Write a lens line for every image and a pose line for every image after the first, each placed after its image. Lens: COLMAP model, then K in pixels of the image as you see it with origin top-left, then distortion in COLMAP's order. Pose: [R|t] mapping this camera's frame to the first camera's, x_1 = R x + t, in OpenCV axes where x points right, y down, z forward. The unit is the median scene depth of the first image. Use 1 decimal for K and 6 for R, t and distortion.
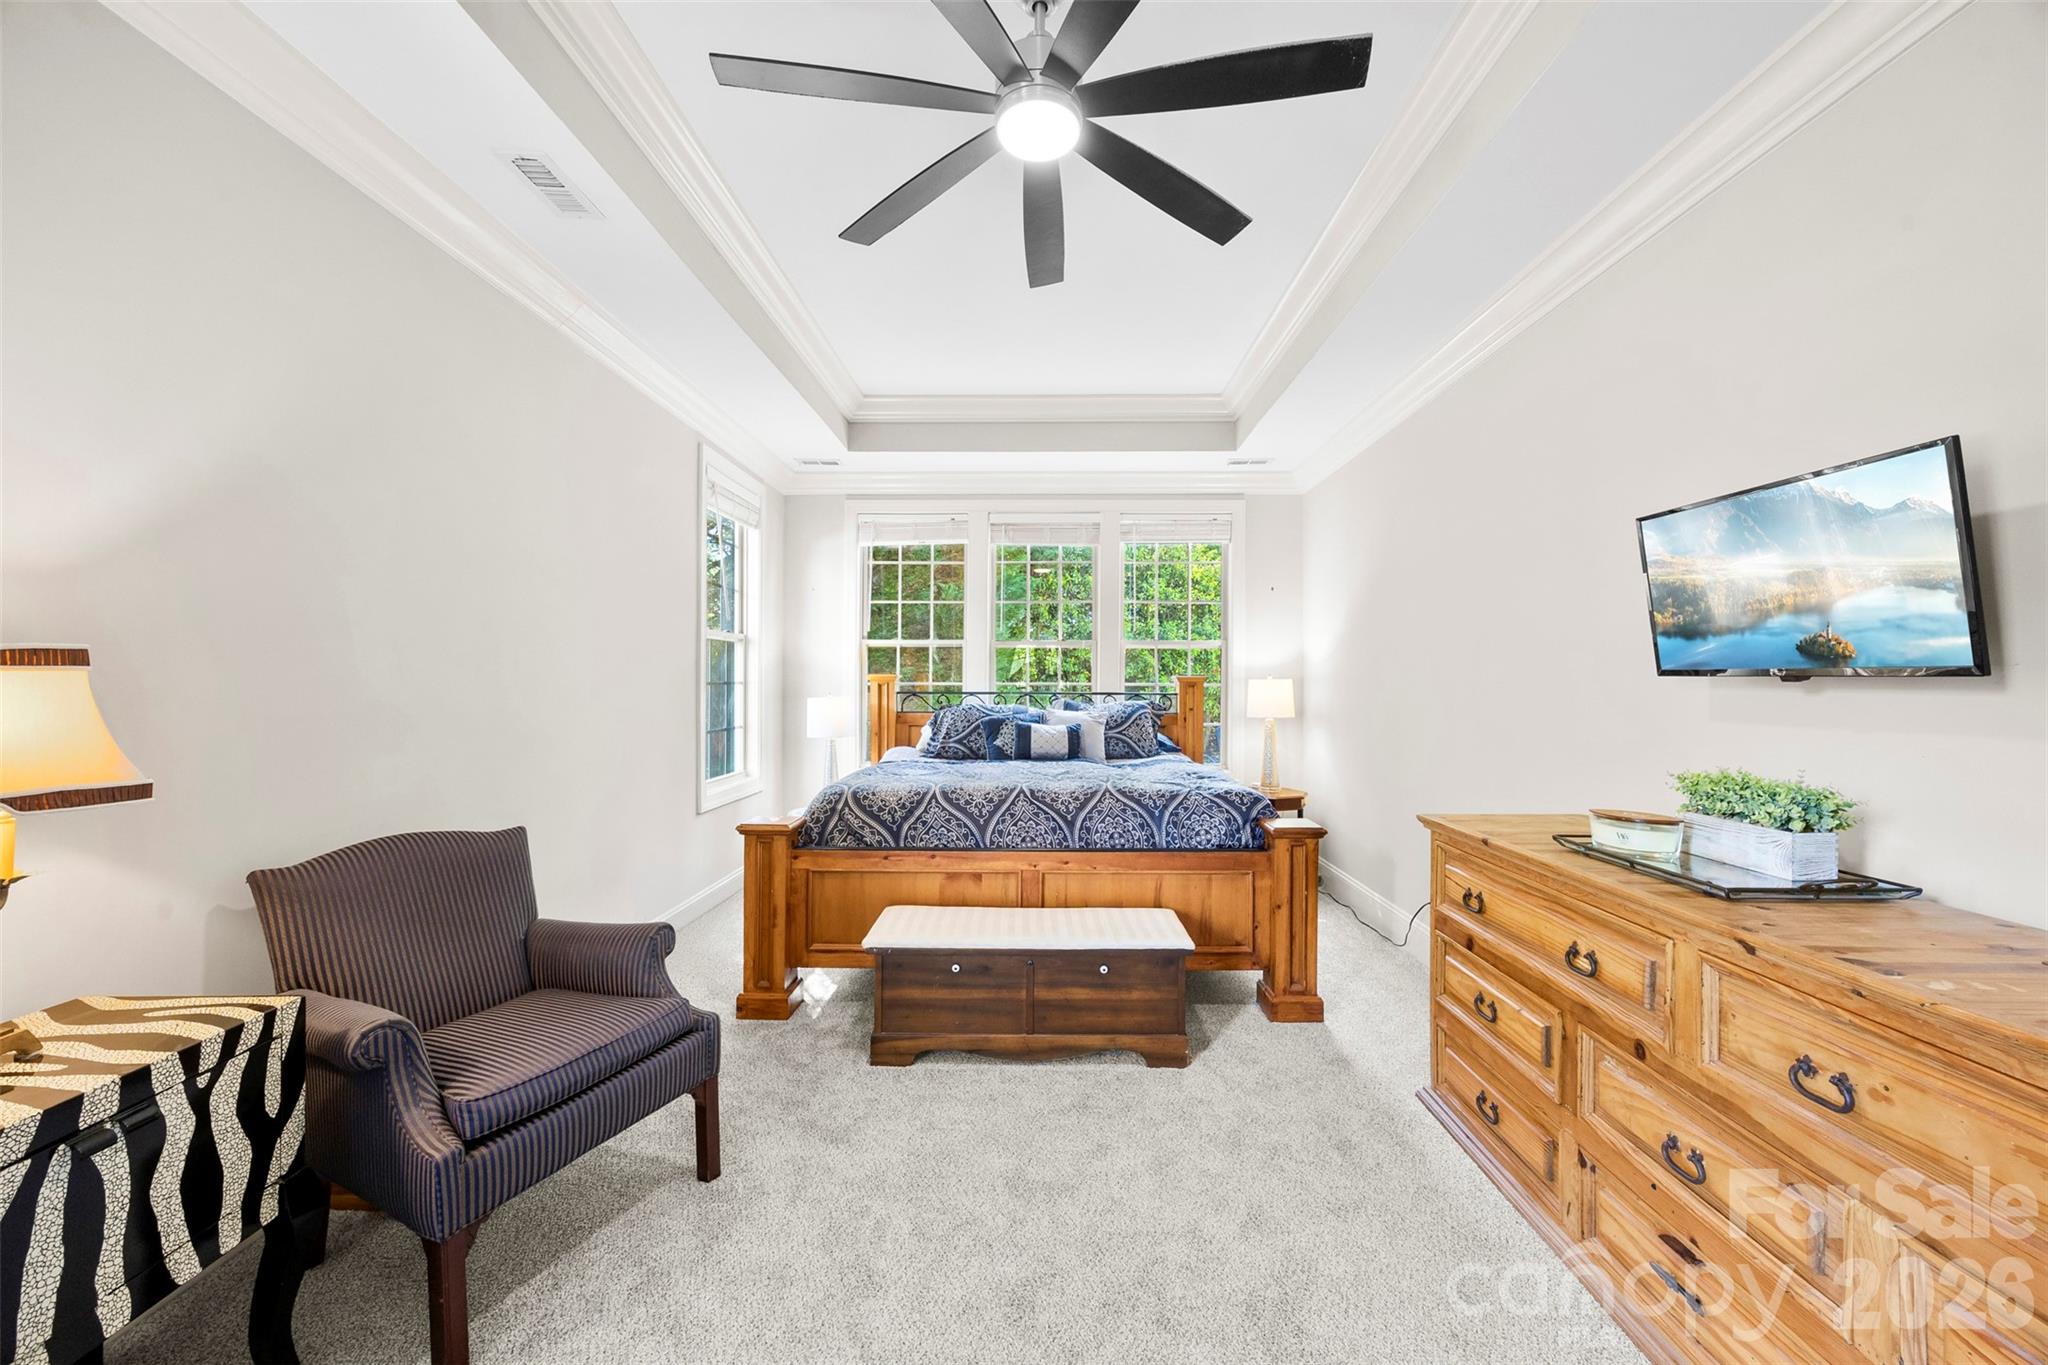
lens RADIAL K [[792.4, 0, 1037.0], [0, 792.4, 692.1], [0, 0, 1]] dist [-0.000936, 0.000314]
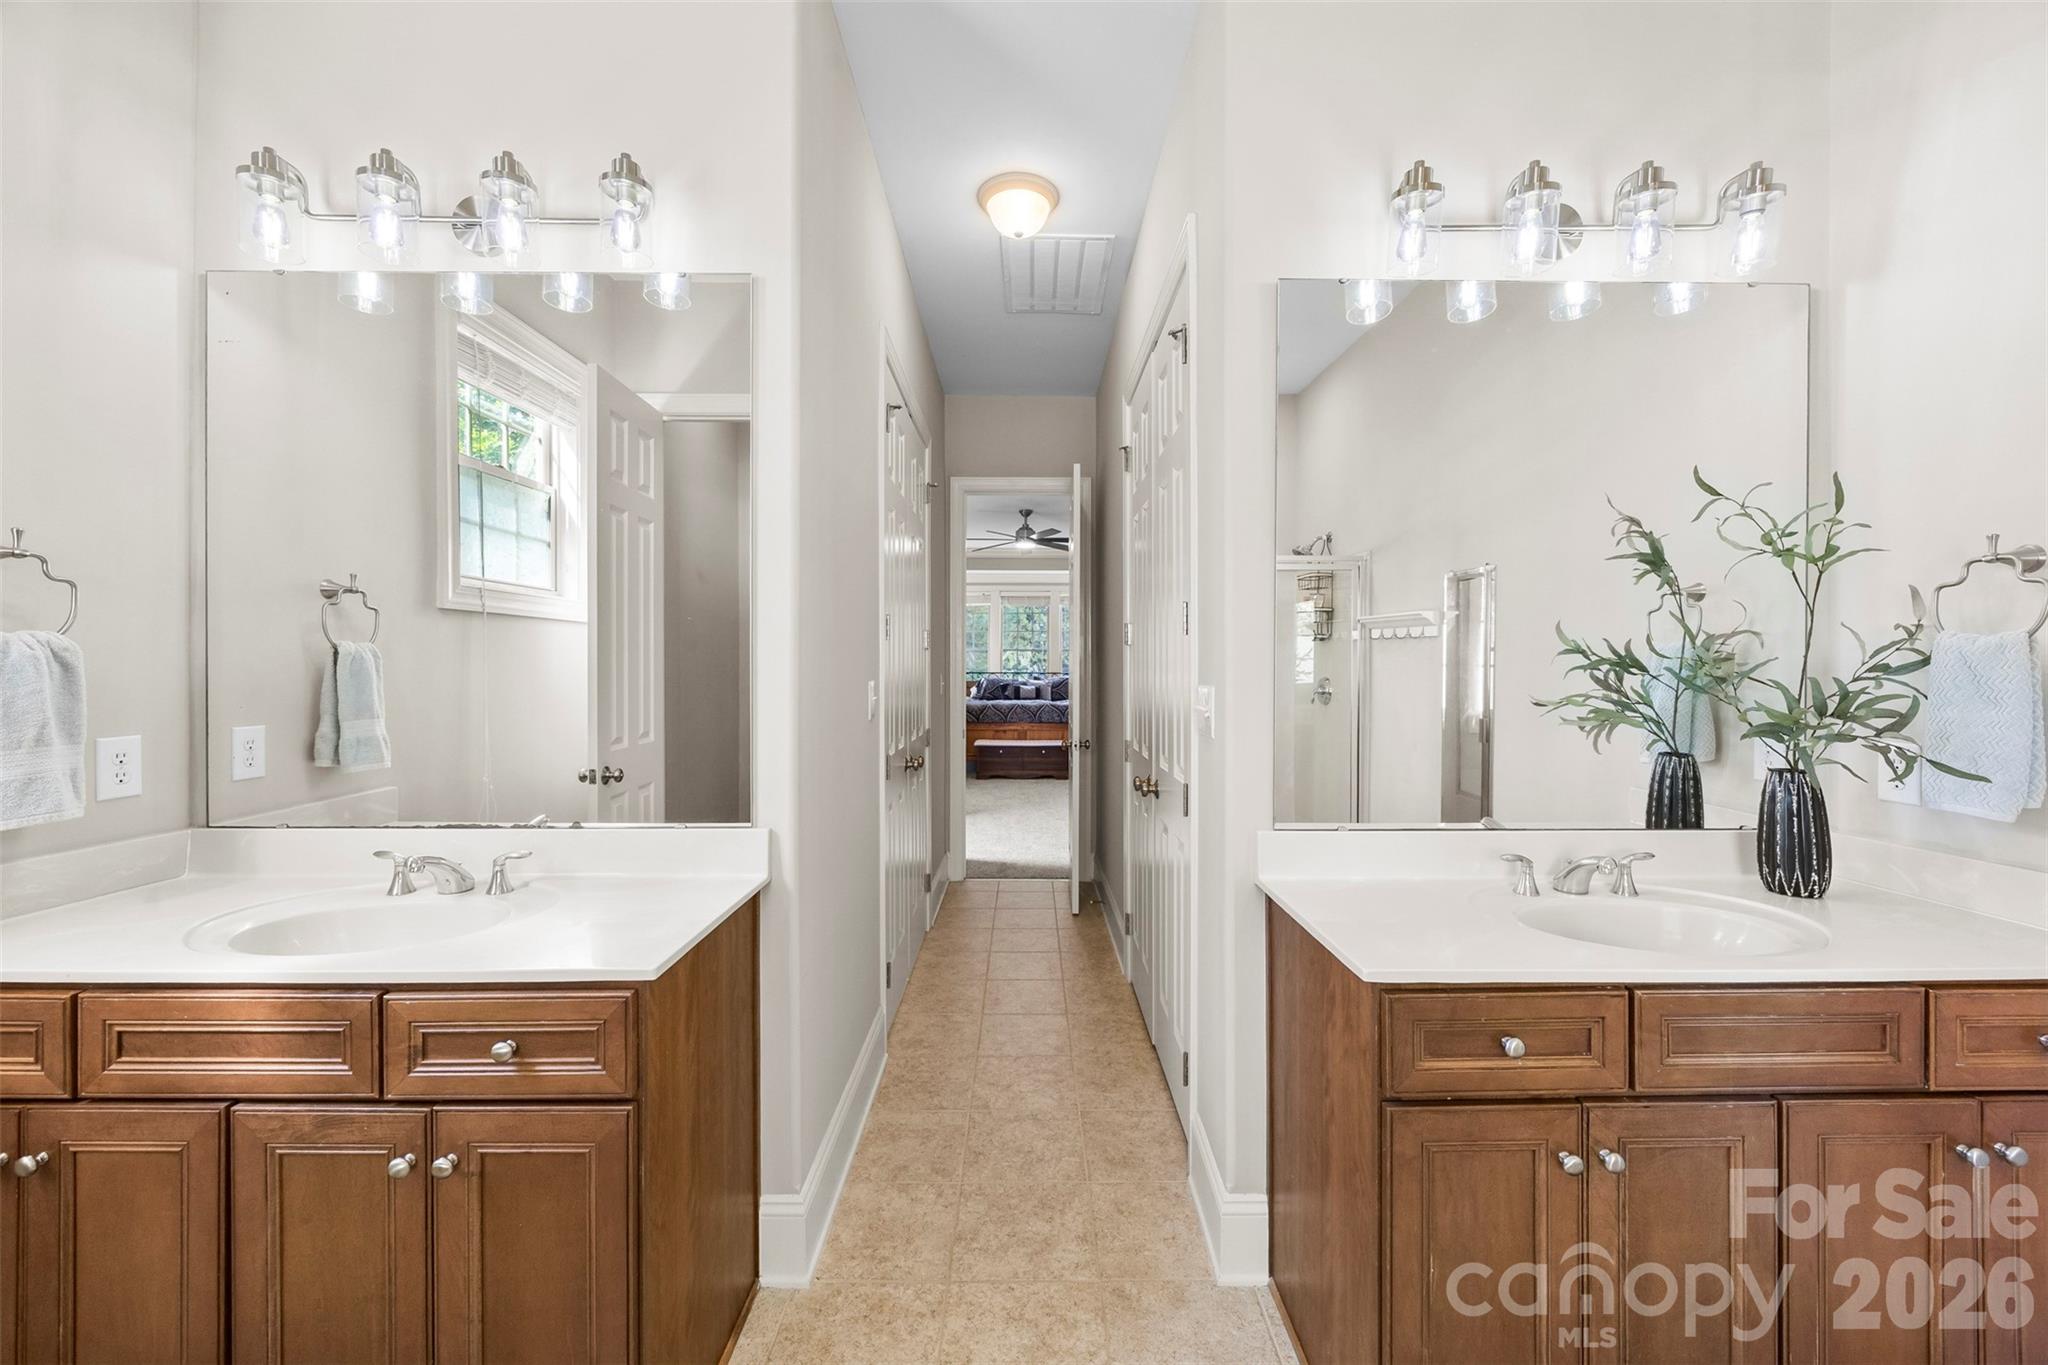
lens RADIAL K [[792.4, 0, 1025.9], [0, 792.4, 673.9], [0, 0, 1]] dist [-0.000936, 0.000314]
pose [[0.999868, 0.001513, 0.016158, -0.046690], [-0.001497, 0.999998, -0.001023, 0.013437], [-0.016160, 0.000999, 0.999869, -2.231173]]
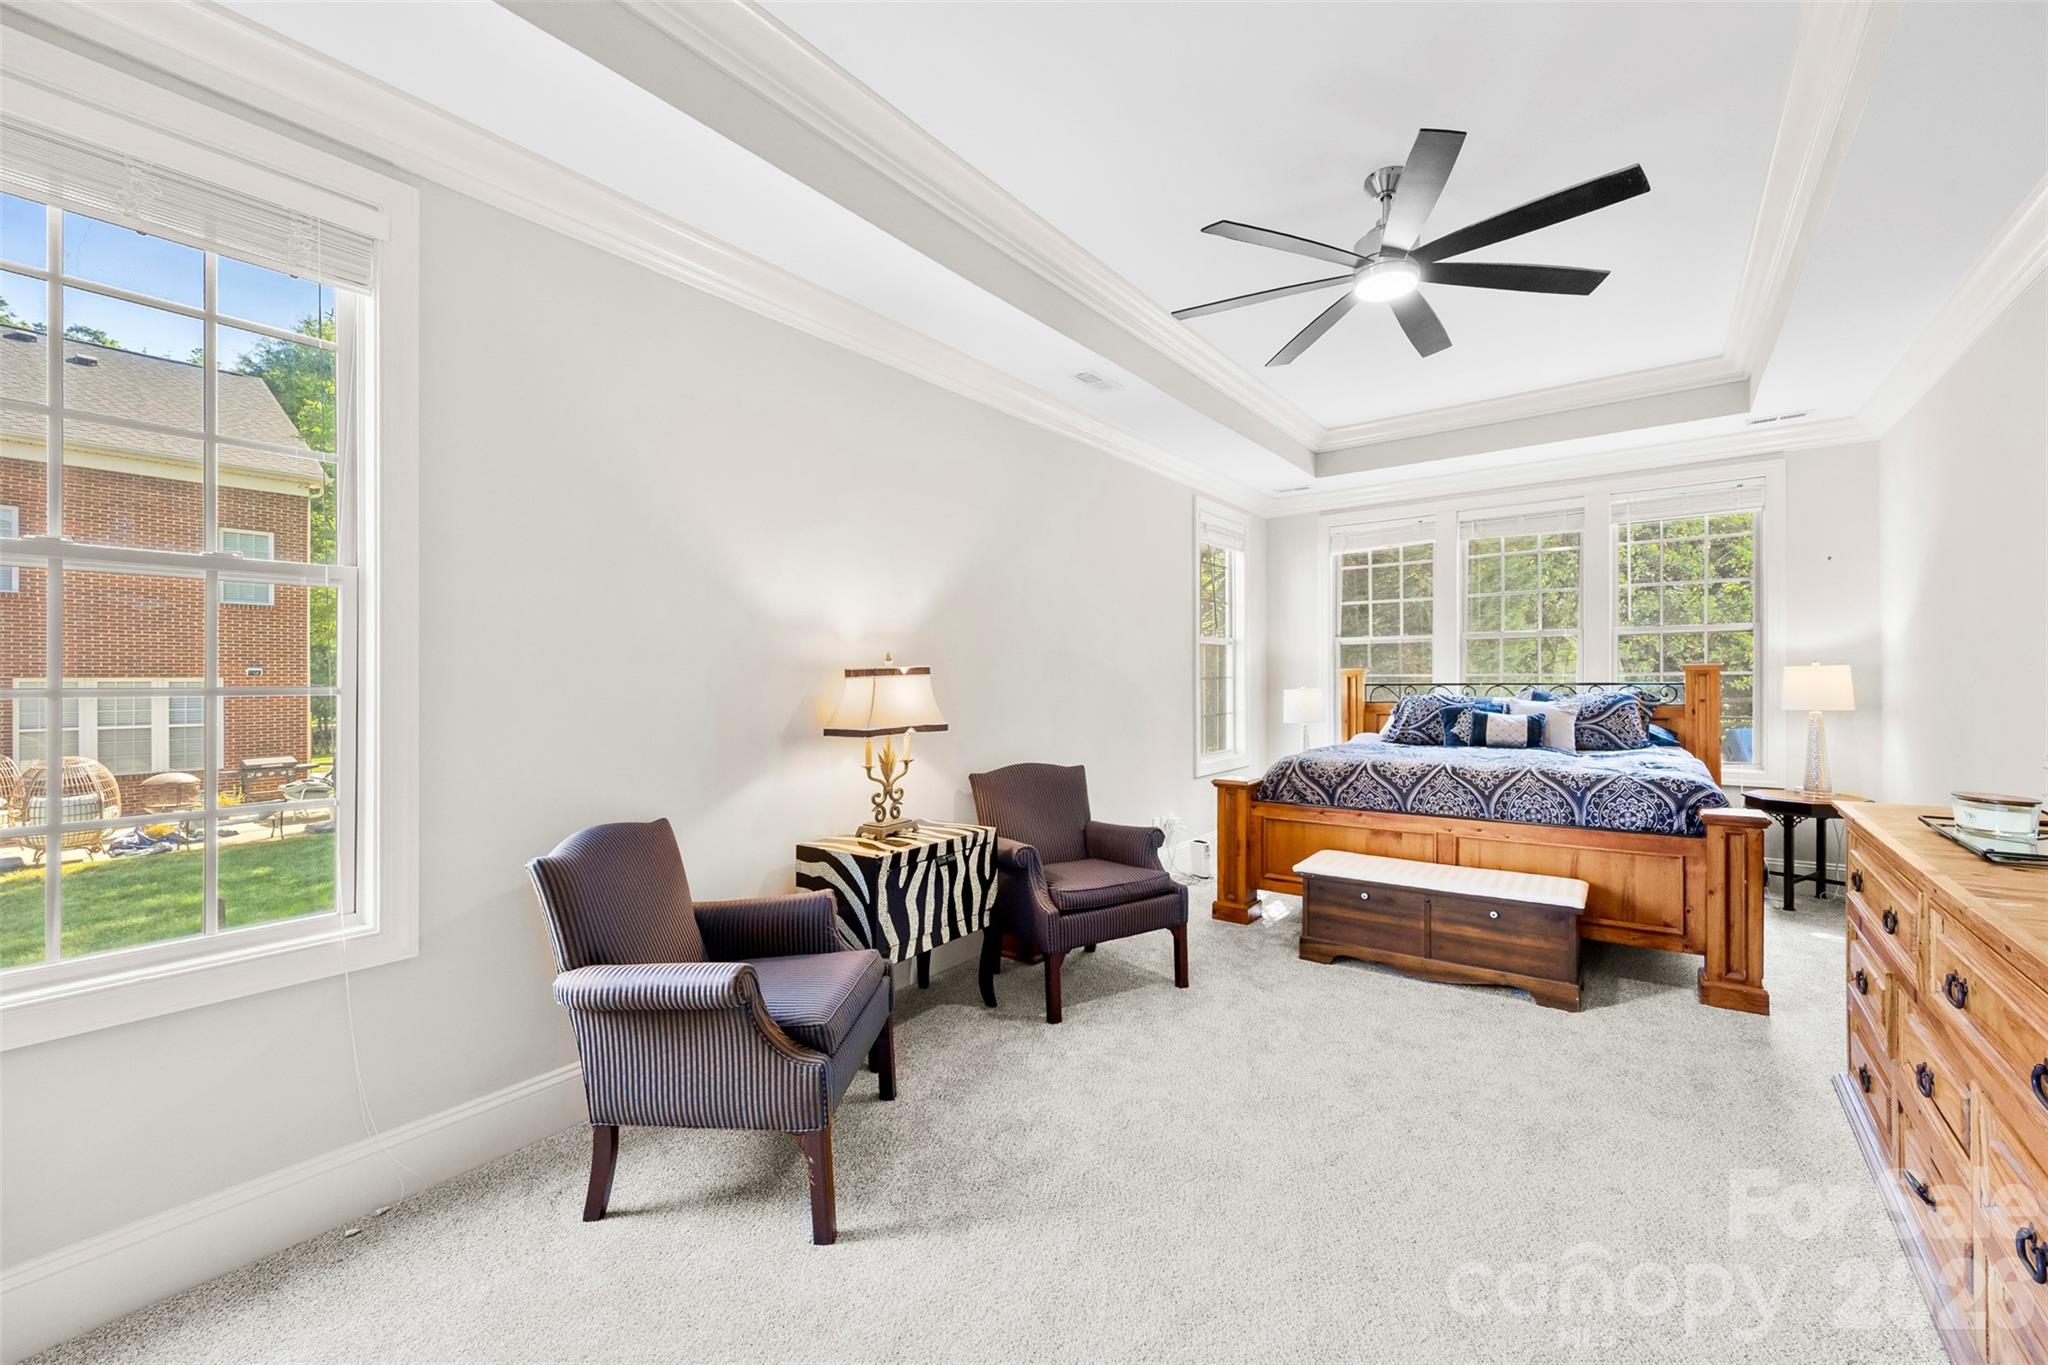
lens RADIAL K [[792.4, 0, 1023.2], [0, 792.4, 680.5], [0, 0, 1]] dist [-0.000936, 0.000314]
pose [[0.795911, -0.009323, -0.605342, 0.218221], [0.005544, 0.999952, -0.008112, 0.003222], [0.605389, 0.003101, 0.795924, -0.336332]]
